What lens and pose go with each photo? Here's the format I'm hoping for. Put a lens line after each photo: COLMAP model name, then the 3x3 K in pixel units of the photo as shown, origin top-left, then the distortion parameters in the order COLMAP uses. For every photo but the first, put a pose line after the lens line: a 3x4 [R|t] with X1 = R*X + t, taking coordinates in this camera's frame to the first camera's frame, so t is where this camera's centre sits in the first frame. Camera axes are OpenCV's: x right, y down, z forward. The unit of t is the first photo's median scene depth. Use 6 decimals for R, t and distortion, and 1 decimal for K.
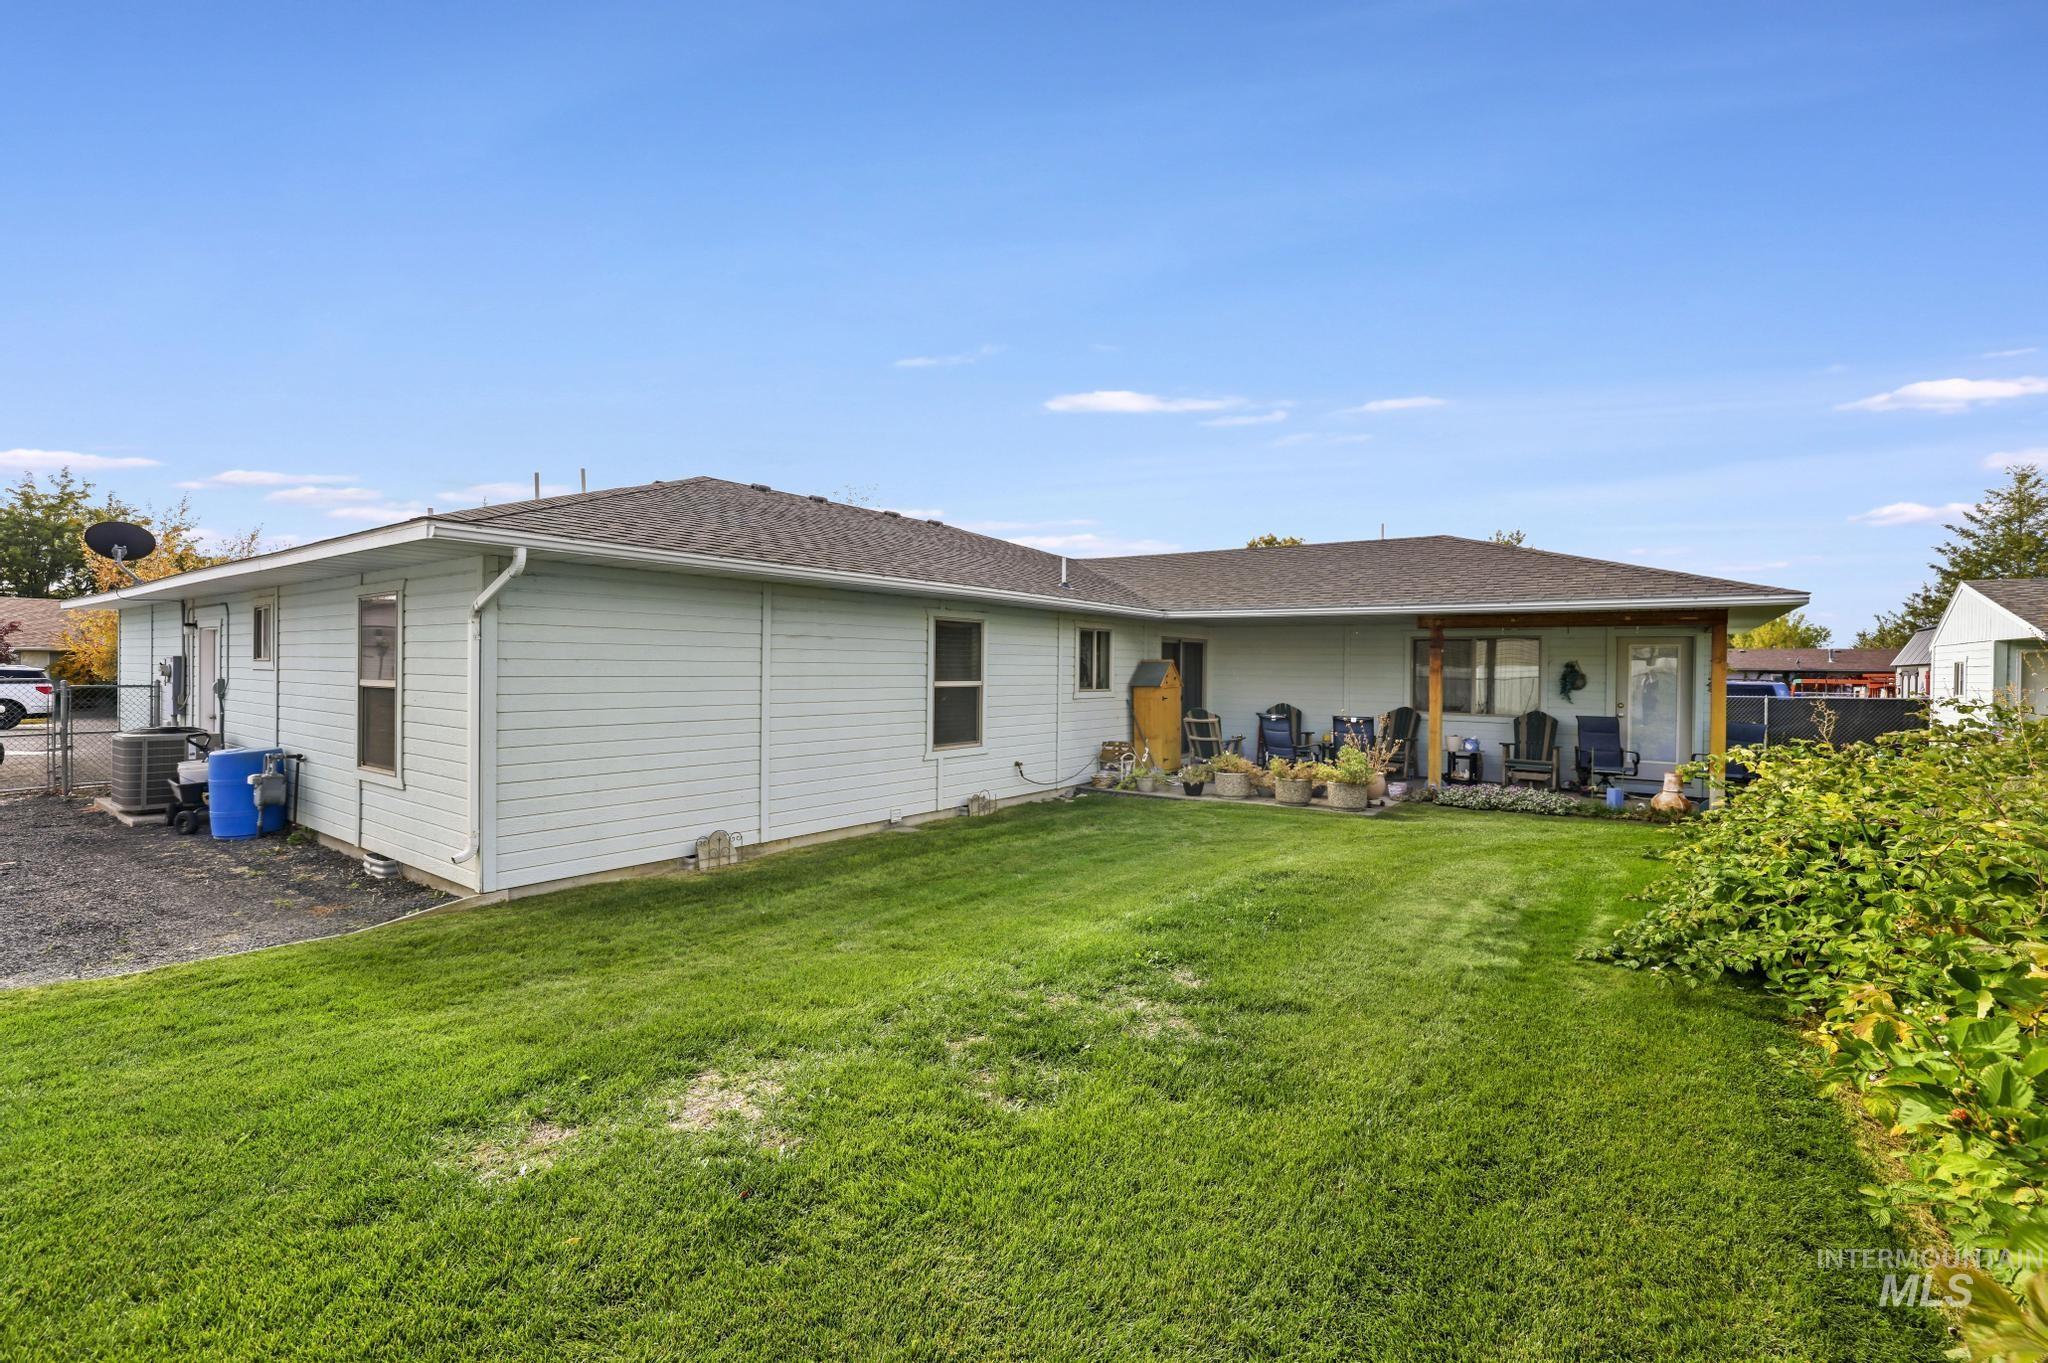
lens RADIAL K [[875.7, 0, 1027.0], [0, 875.7, 677.8], [0, 0, 1]] dist [-0.008639, 0.002250]
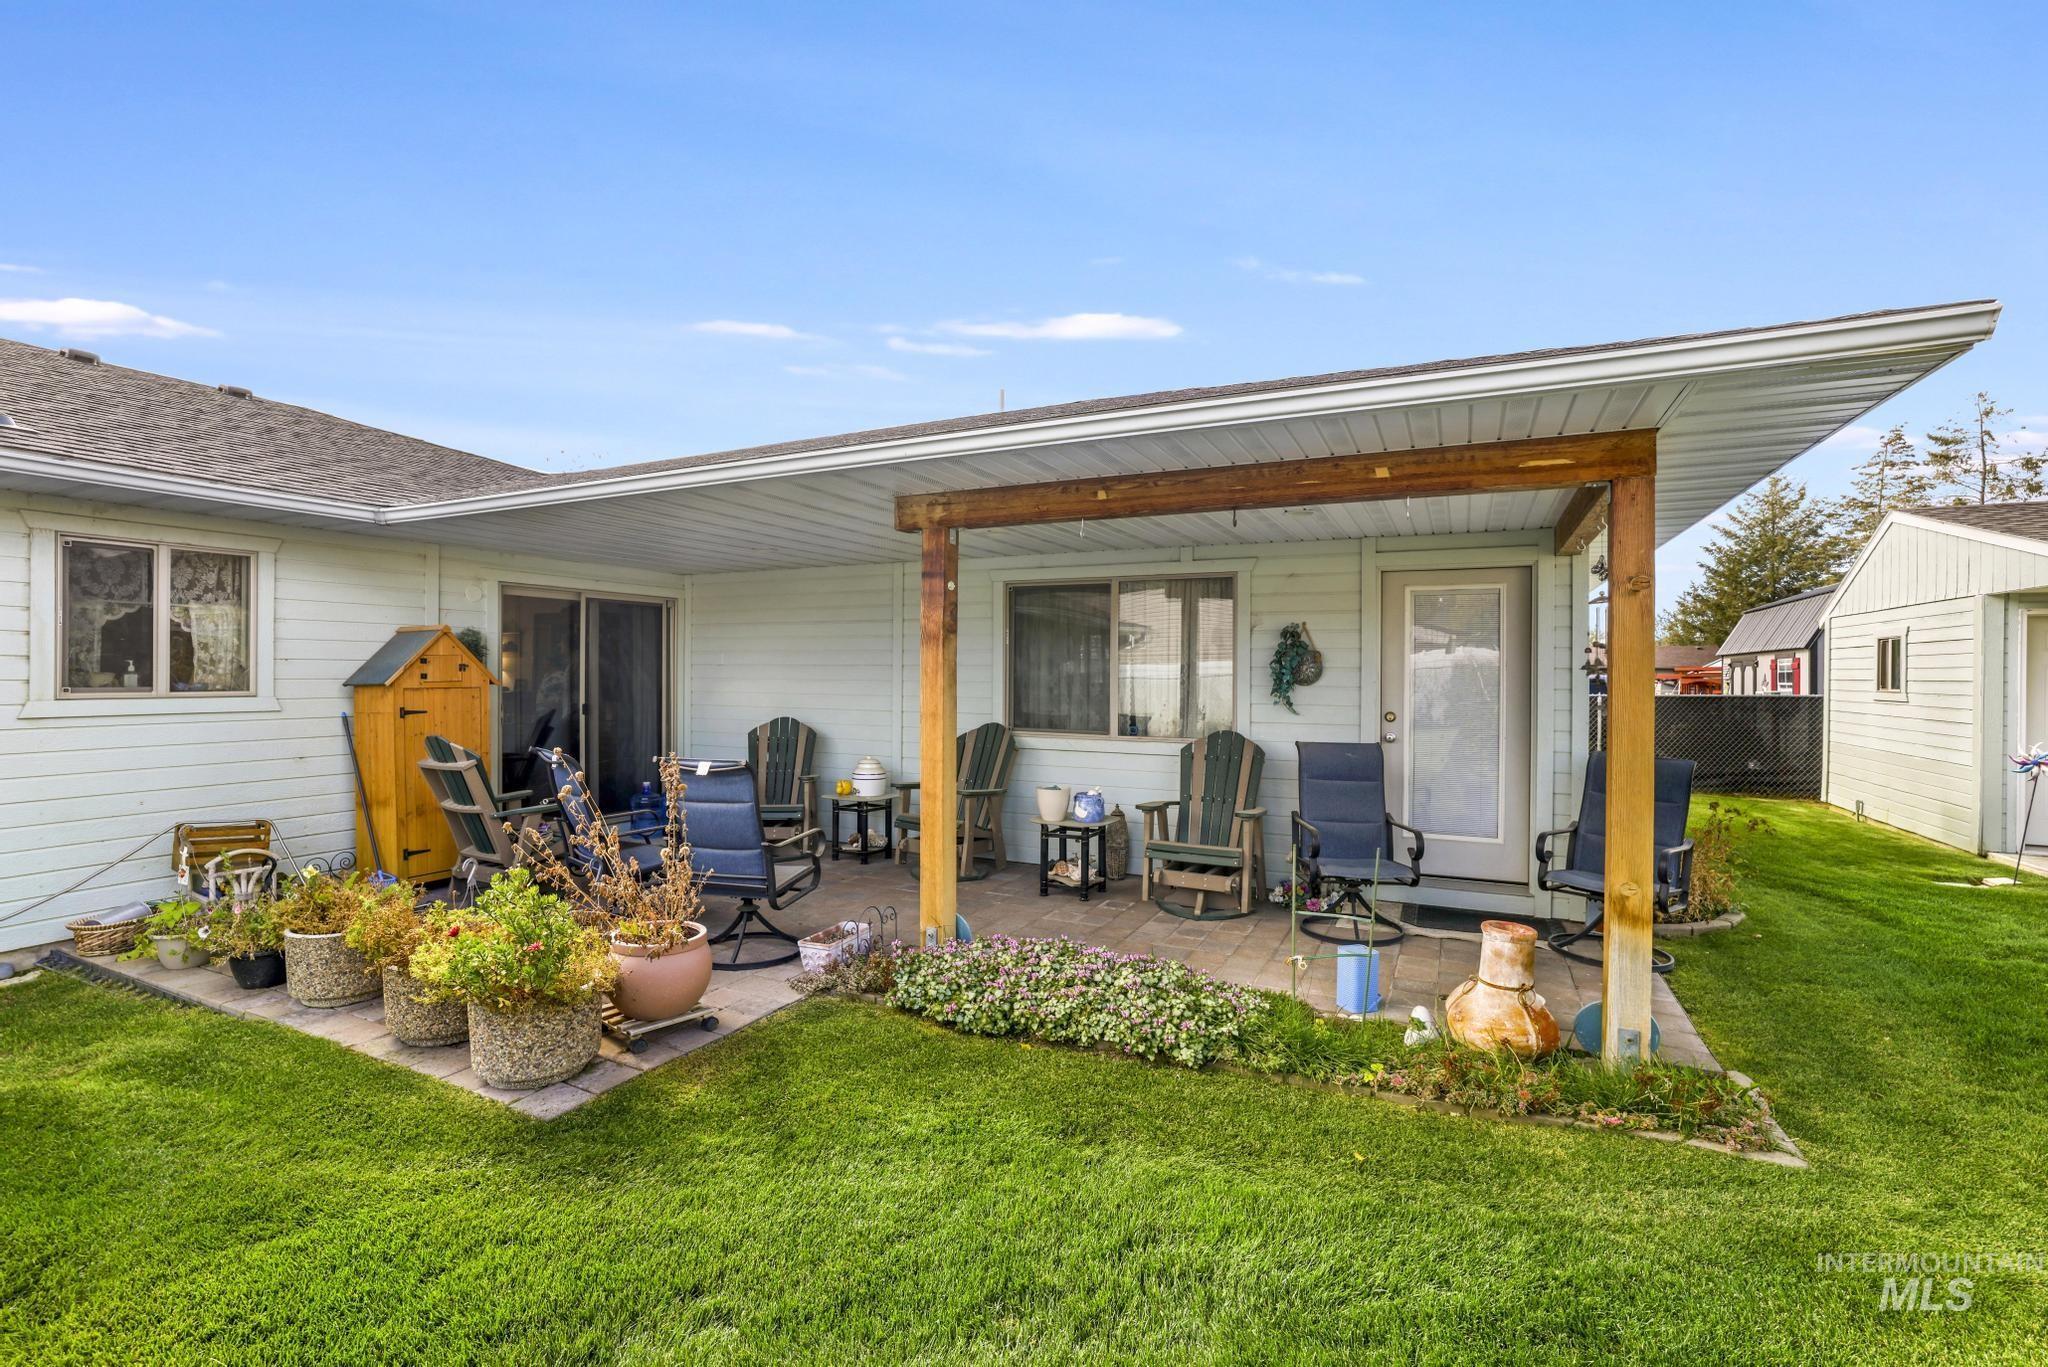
lens RADIAL K [[875.7, 0, 1018.8], [0, 875.7, 678.9], [0, 0, 1]] dist [-0.008639, 0.002250]
pose [[0.986969, -0.007688, 0.160726, 0.395249], [0.008497, 0.999954, -0.004343, 0.011408], [-0.160686, 0.005652, 0.986989, 0.549609]]
